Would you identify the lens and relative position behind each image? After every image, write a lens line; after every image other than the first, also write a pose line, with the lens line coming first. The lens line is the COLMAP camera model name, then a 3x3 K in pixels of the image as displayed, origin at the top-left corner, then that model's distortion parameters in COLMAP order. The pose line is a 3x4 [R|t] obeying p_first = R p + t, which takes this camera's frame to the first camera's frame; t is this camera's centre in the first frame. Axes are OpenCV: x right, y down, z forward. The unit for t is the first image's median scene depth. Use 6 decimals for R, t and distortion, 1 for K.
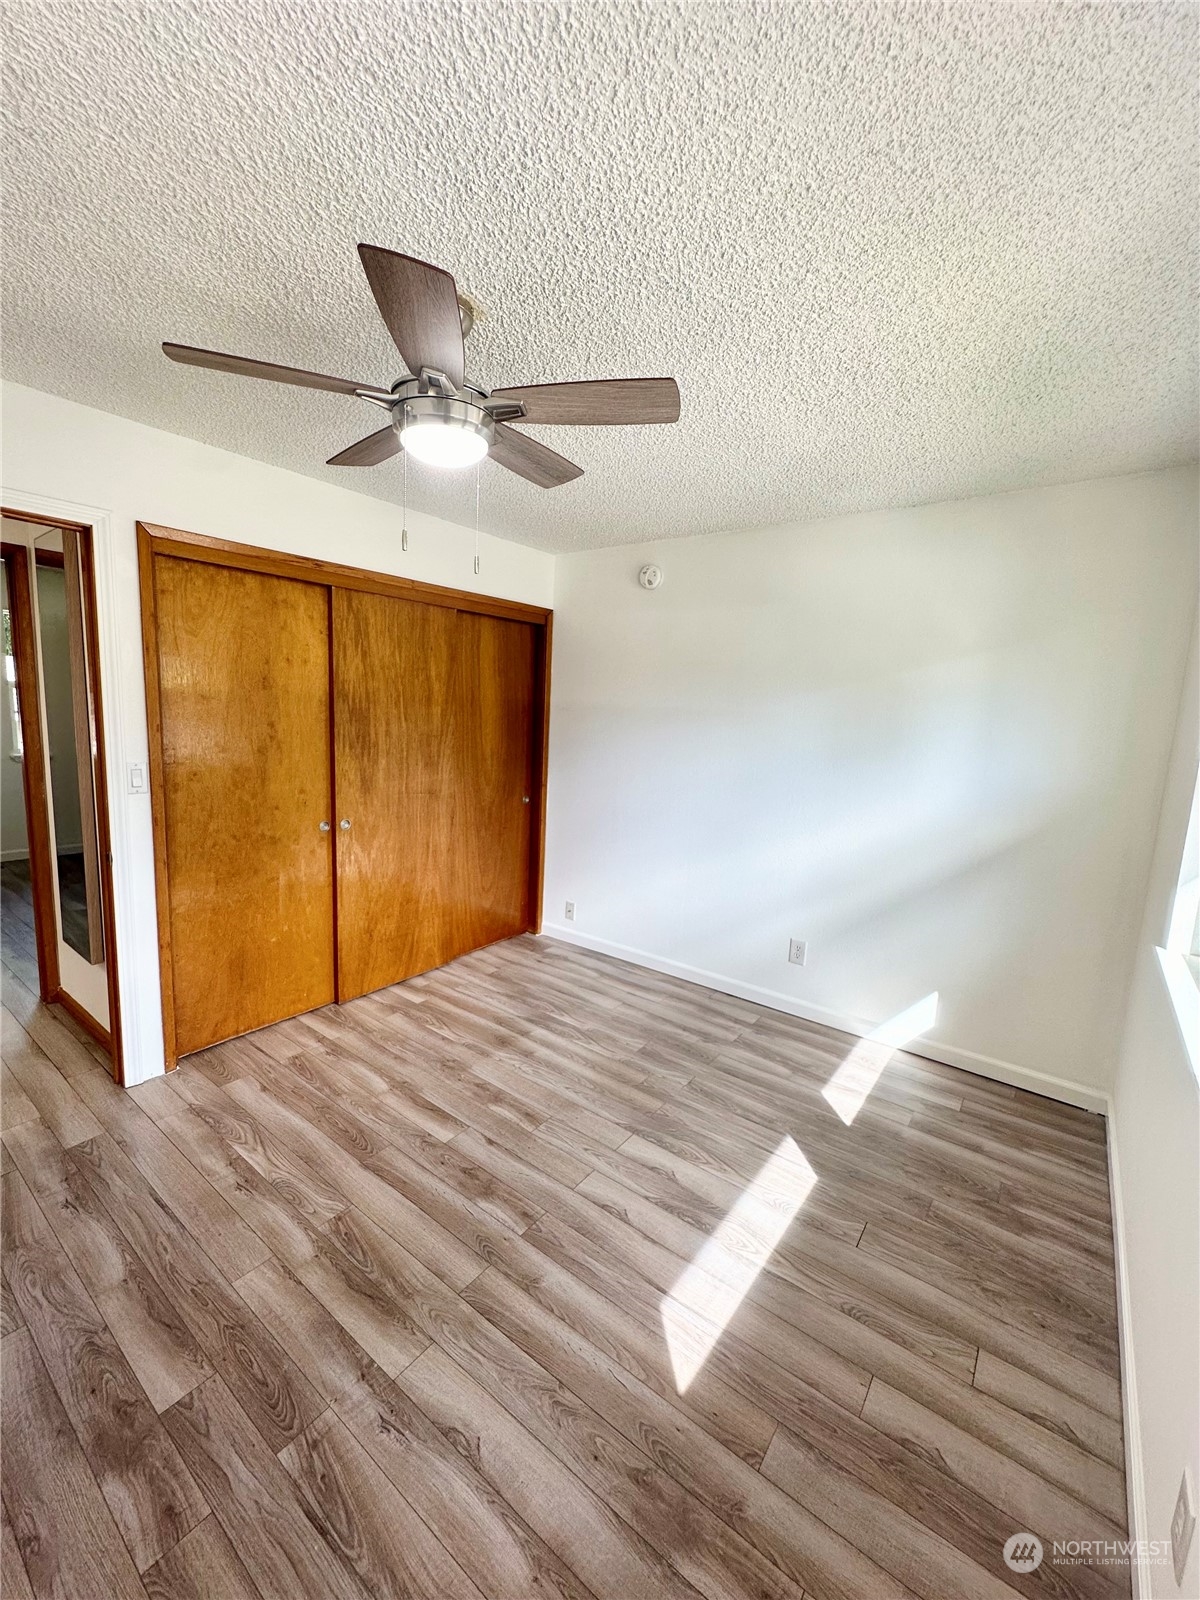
lens RADIAL K [[634.3, 0, 603.8], [0, 634.3, 799.1], [0, 0, 1]] dist [-0.001031, 0.000342]
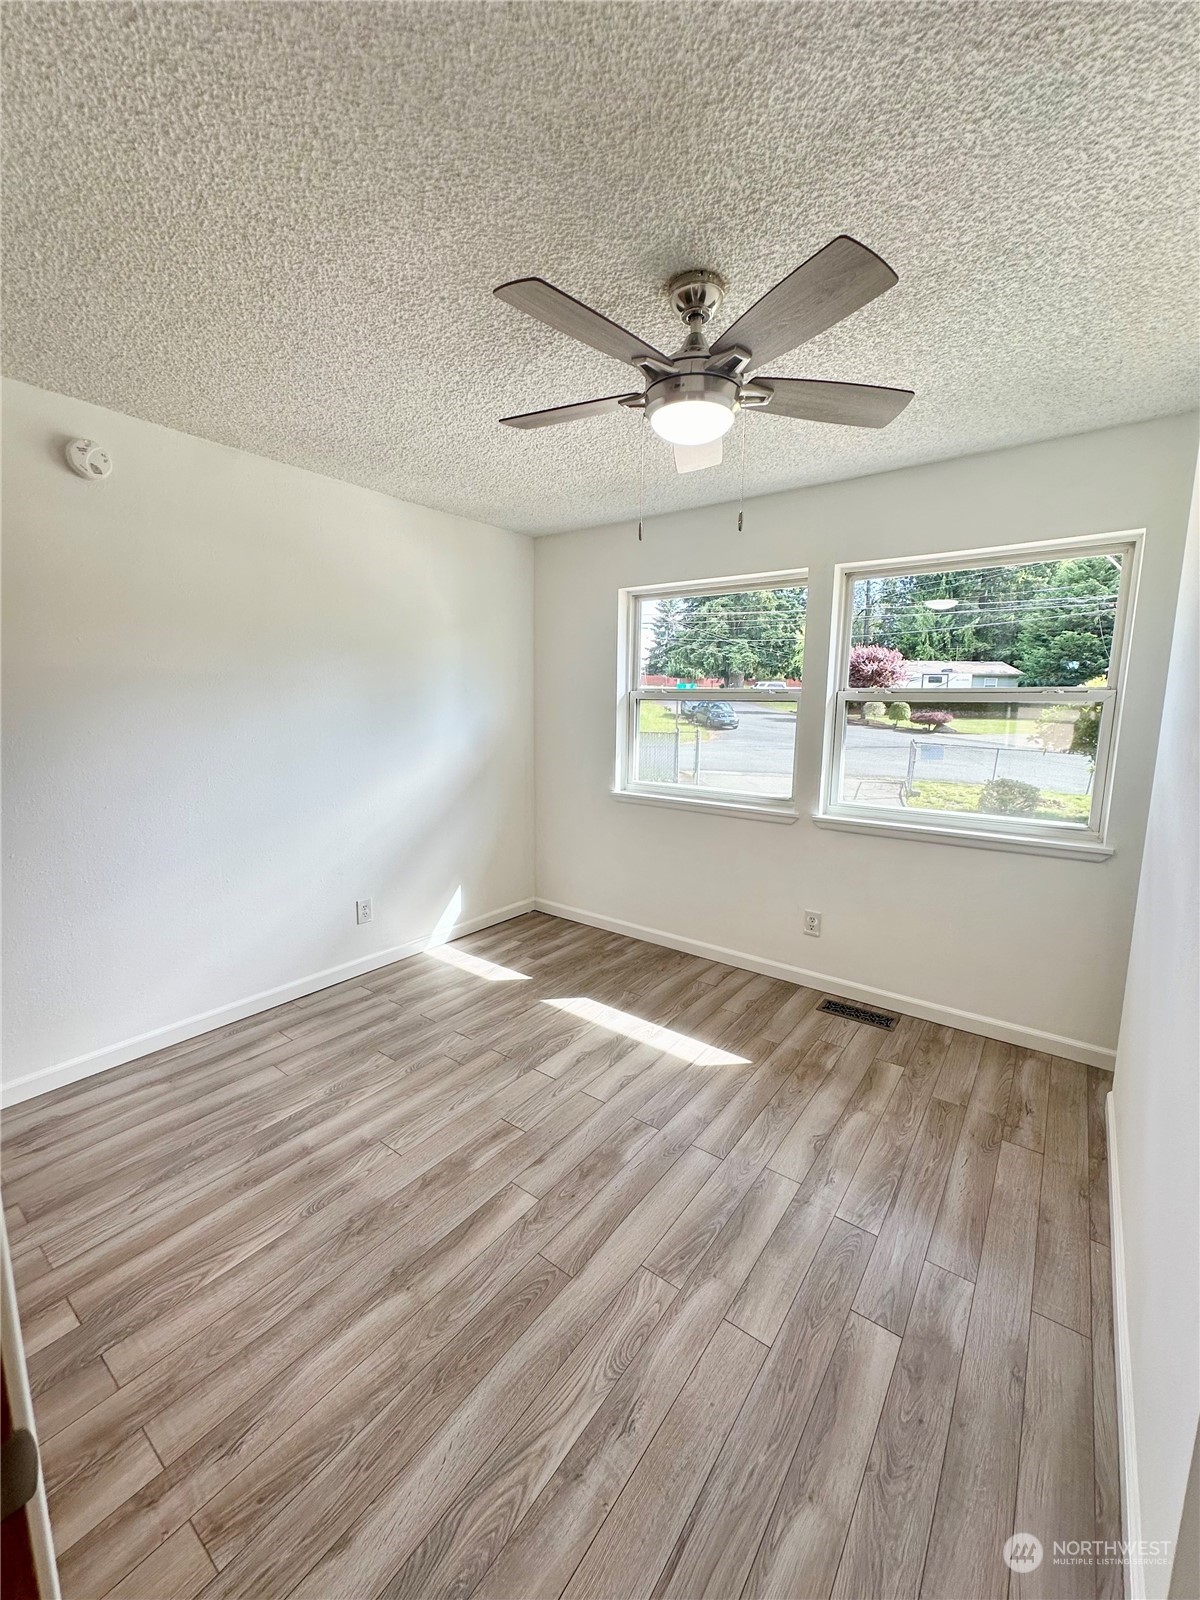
lens RADIAL K [[634.3, 0, 603.8], [0, 634.3, 799.1], [0, 0, 1]] dist [-0.001031, 0.000342]
pose [[0.002599, -0.195588, 0.980683, -0.924698], [0.130164, 0.972409, 0.193592, -0.113975], [-0.991489, 0.127146, 0.027986, 0.792374]]
